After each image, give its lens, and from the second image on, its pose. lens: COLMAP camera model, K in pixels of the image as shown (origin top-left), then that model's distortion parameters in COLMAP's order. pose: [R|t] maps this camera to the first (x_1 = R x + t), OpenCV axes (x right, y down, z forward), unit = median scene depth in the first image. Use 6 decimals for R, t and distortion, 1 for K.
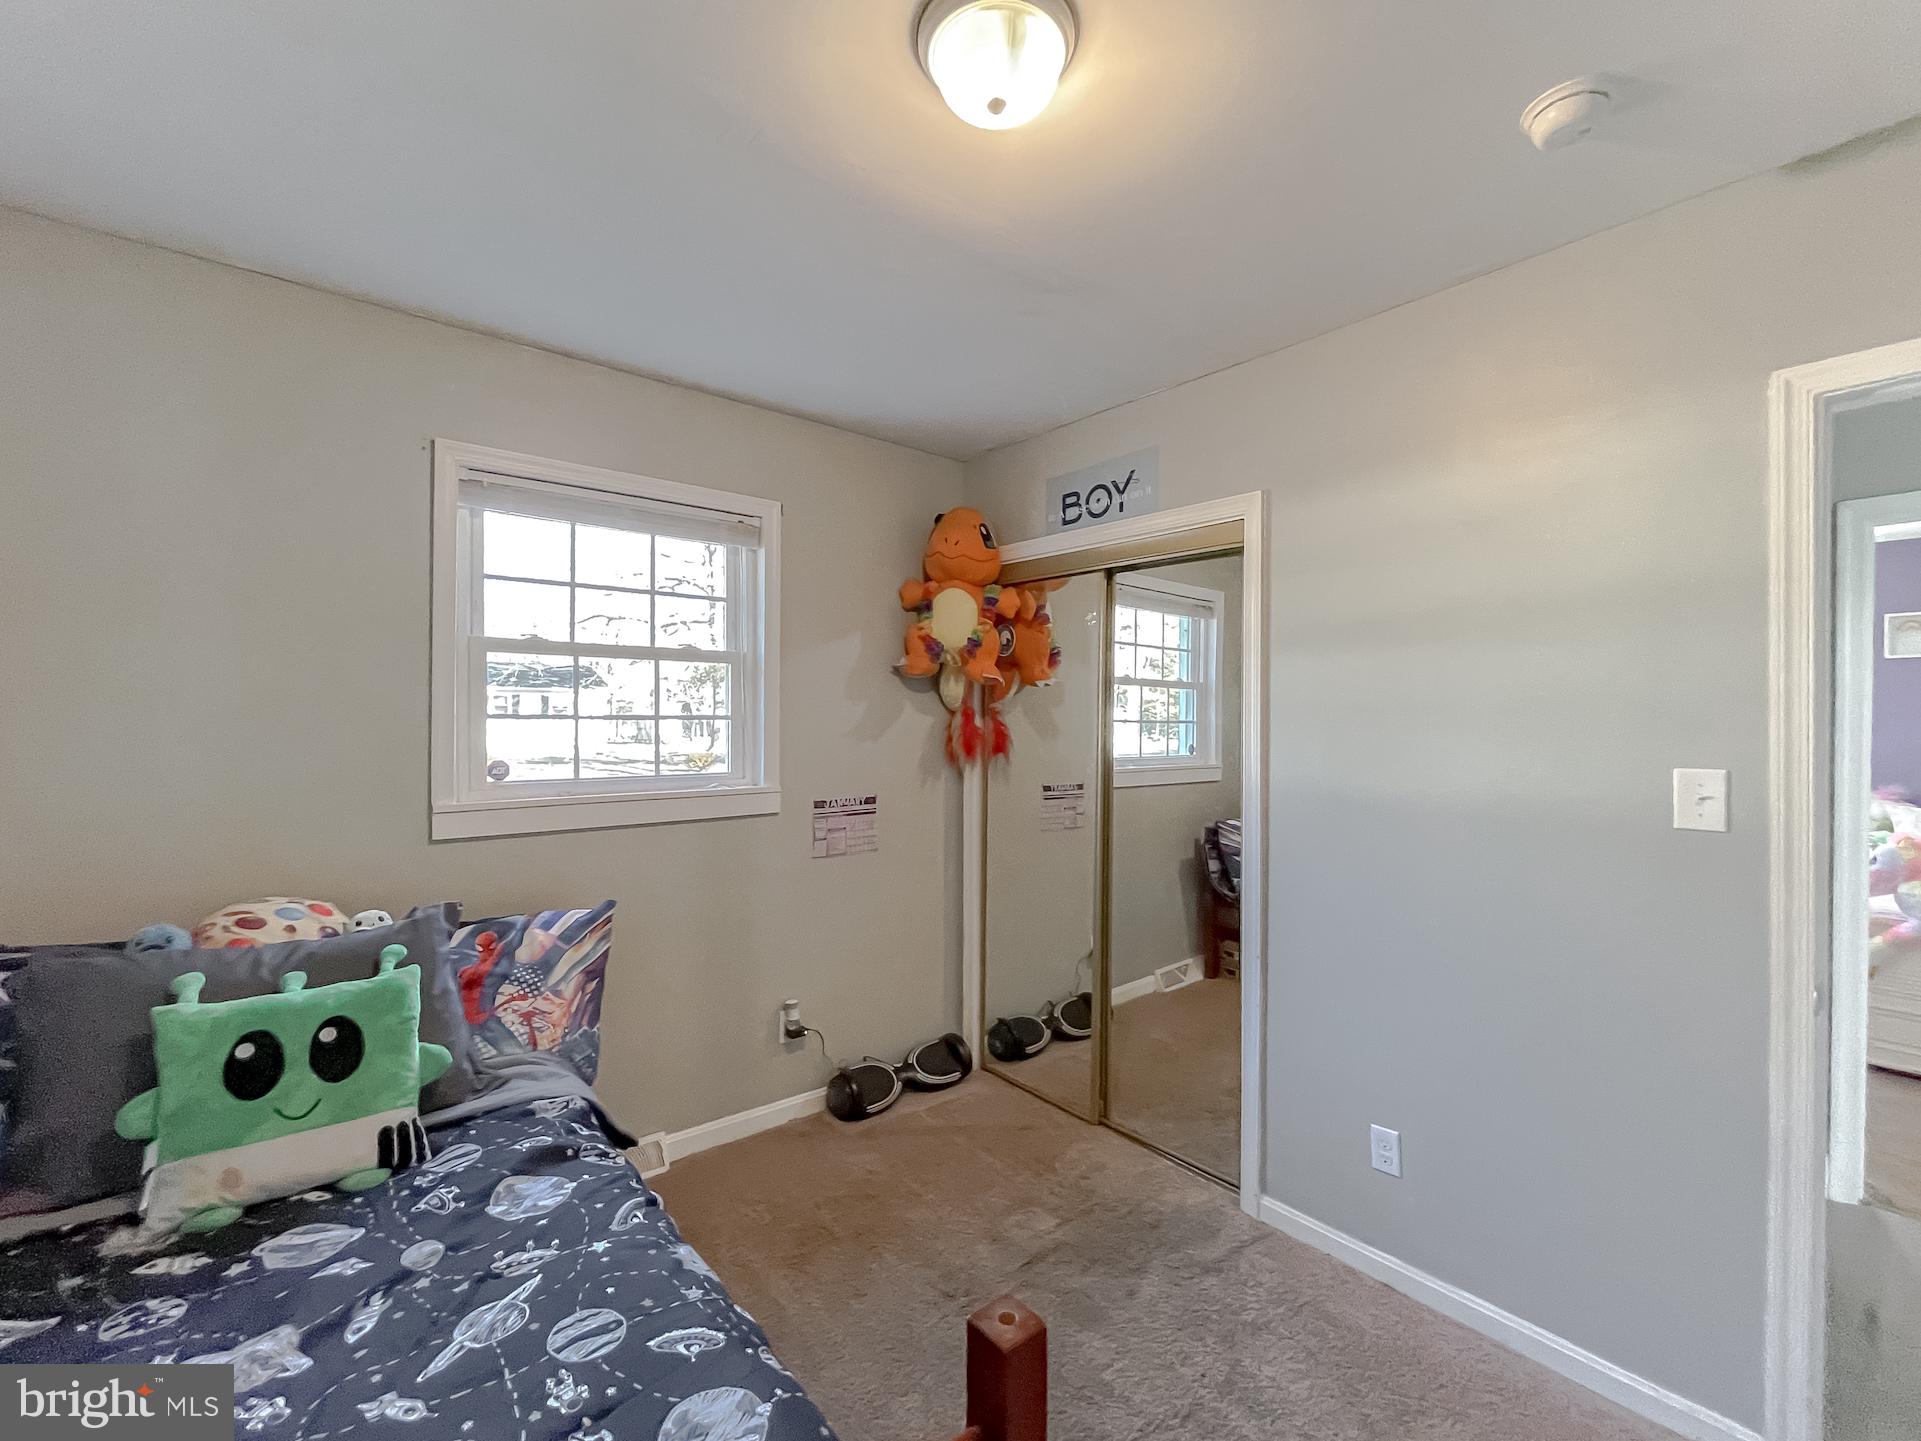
lens RADIAL K [[818.3, 0, 965.6], [0, 818.3, 725.4], [0, 0, 1]] dist [0.000692, 0.000016]
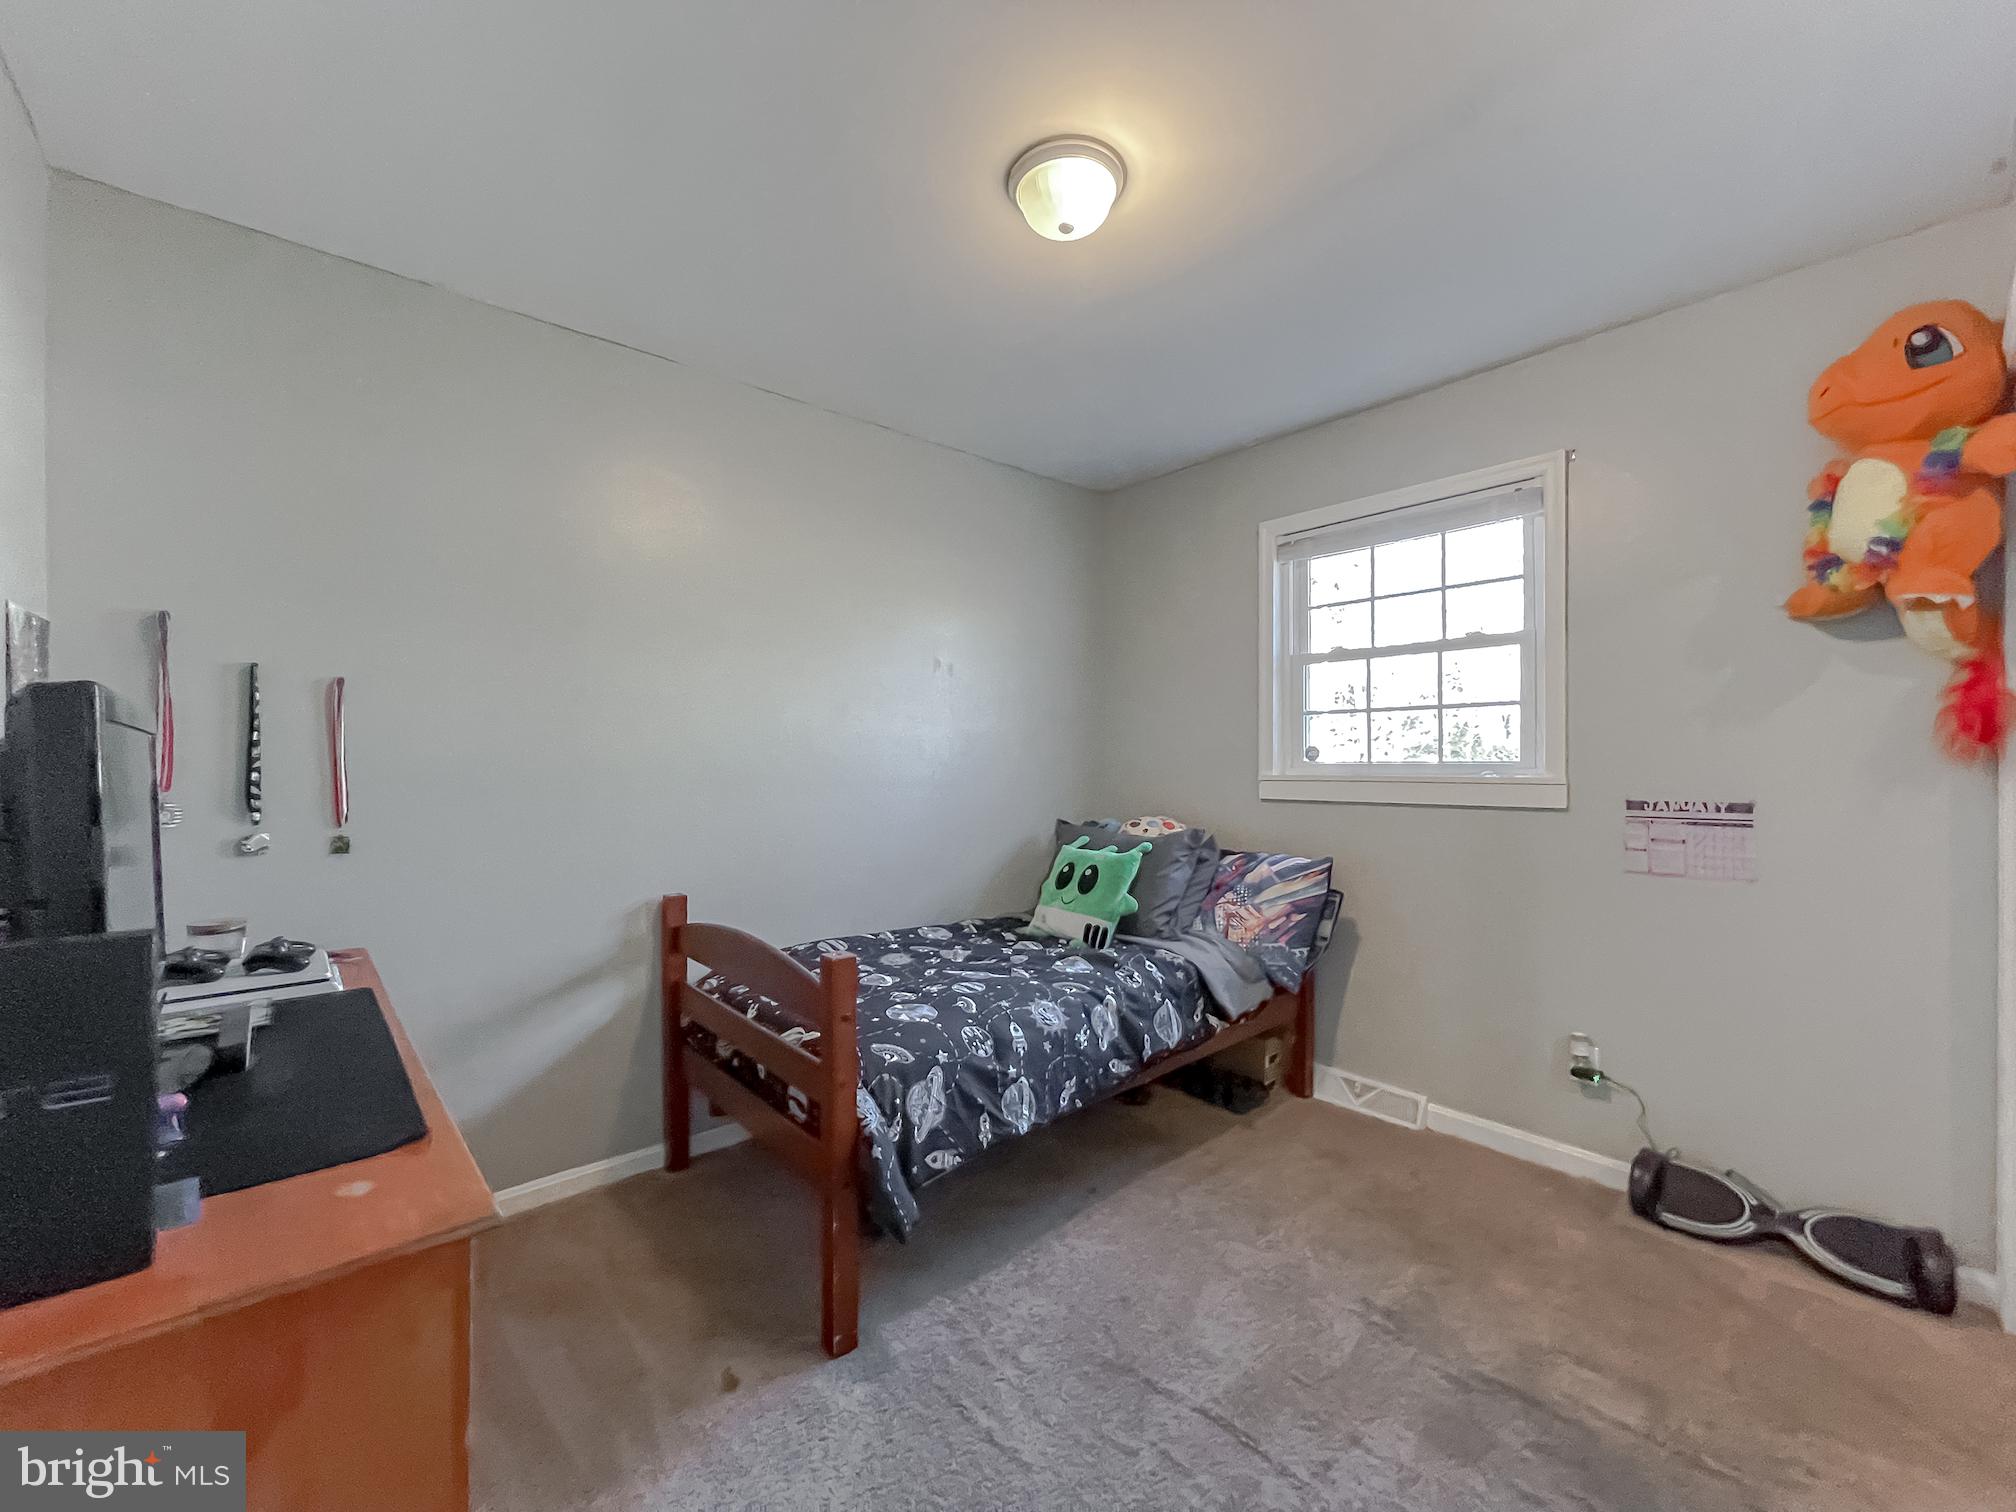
lens RADIAL K [[846.8, 0, 1002.7], [0, 846.8, 763.2], [0, 0, 1]] dist [-0.000215, 0.000612]
pose [[0.010036, 0.000279, -0.999950, 0.706919], [-0.000064, 1.000000, 0.000278, 0.062881], [0.999950, 0.000061, 0.010036, 0.429335]]
